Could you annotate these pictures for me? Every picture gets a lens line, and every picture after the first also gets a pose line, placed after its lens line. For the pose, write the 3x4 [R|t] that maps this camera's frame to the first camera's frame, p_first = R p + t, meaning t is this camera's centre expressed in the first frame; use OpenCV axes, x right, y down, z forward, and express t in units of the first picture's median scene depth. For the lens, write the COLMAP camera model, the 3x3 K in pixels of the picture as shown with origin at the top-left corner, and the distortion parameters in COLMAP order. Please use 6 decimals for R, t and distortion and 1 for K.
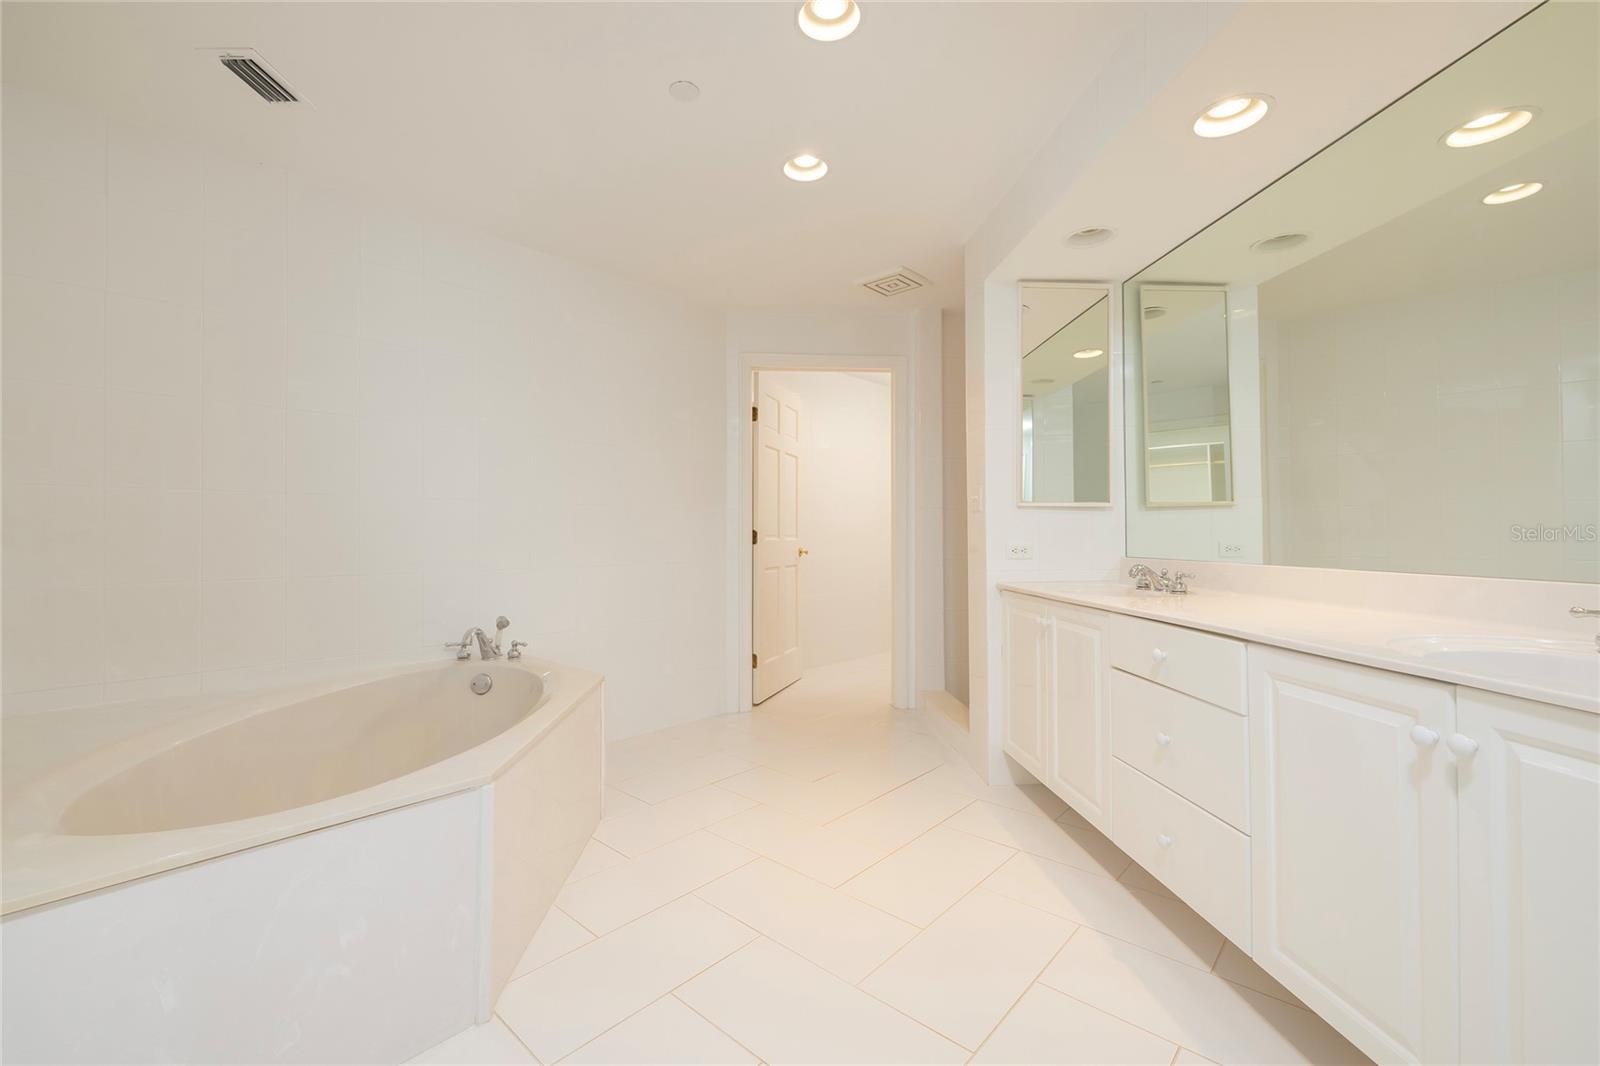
lens RADIAL K [[687.8, 0, 801.1], [0, 687.8, 521.4], [0, 0, 1]] dist [0.000050, -0.000031]
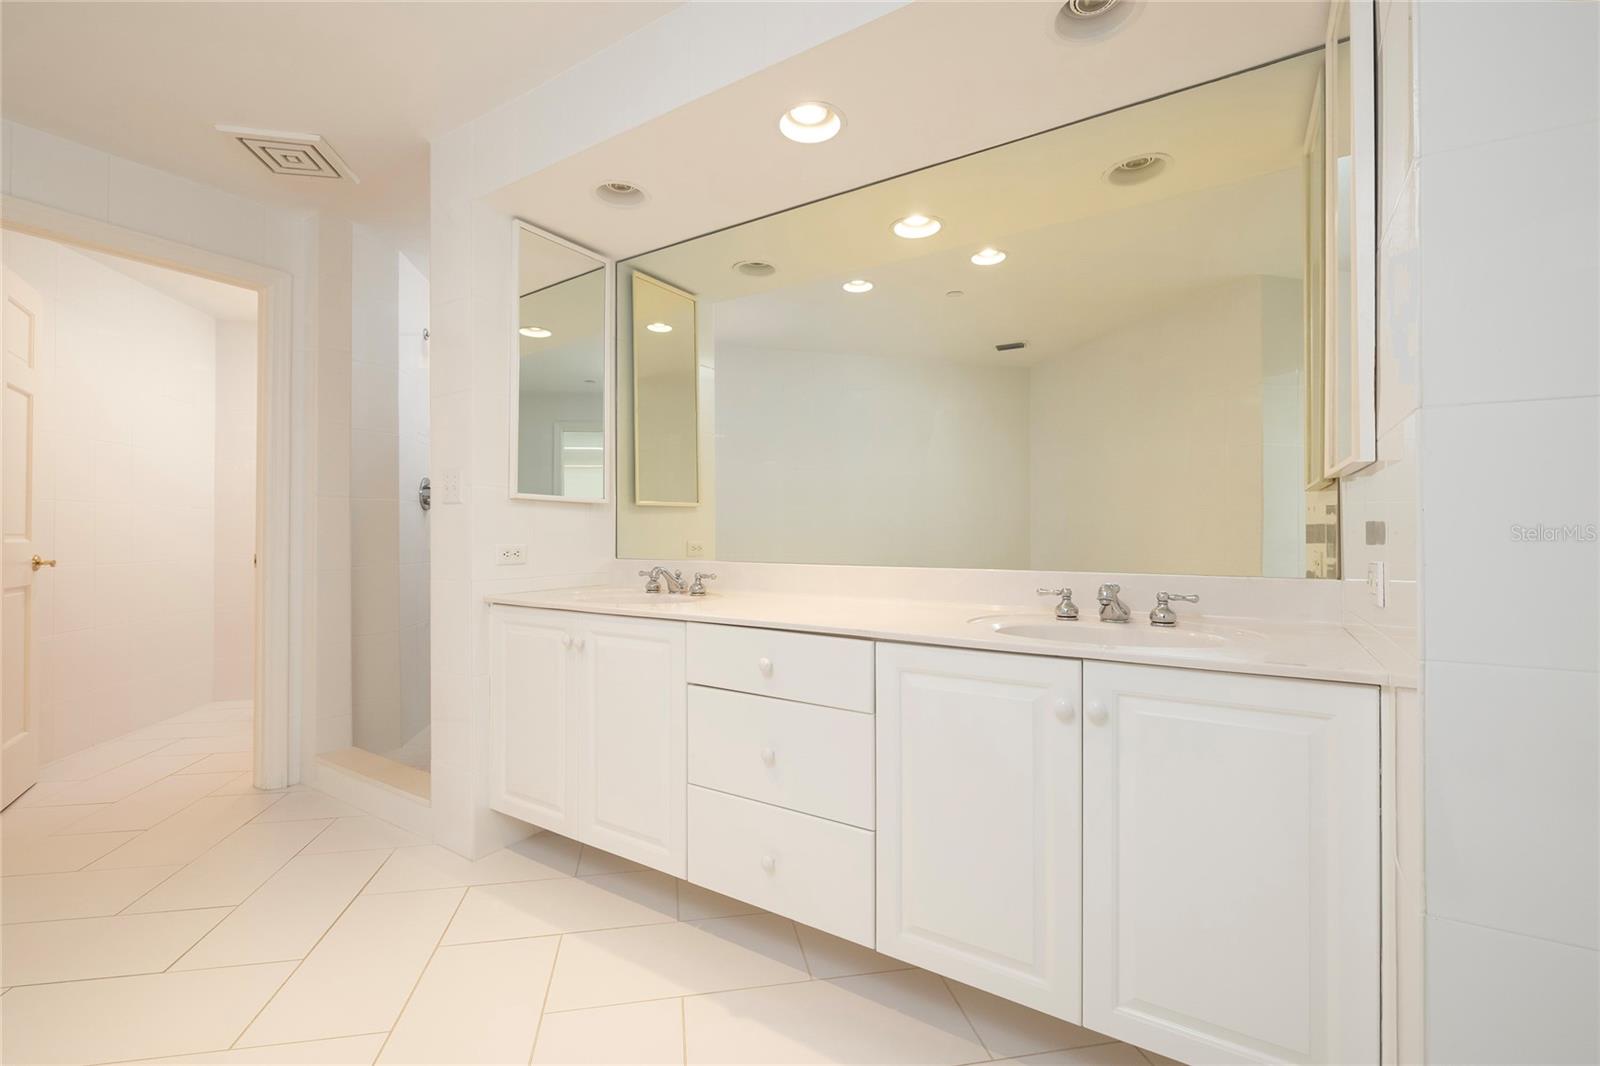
lens RADIAL K [[677.7, 0, 785.6], [0, 677.7, 534.3], [0, 0, 1]] dist [0.001540, 0.000286]
pose [[0.607706, 0.002201, 0.794159, -0.117310], [-0.018059, 0.999776, 0.011048, 0.004531], [-0.793957, -0.021056, 0.607610, 0.261673]]
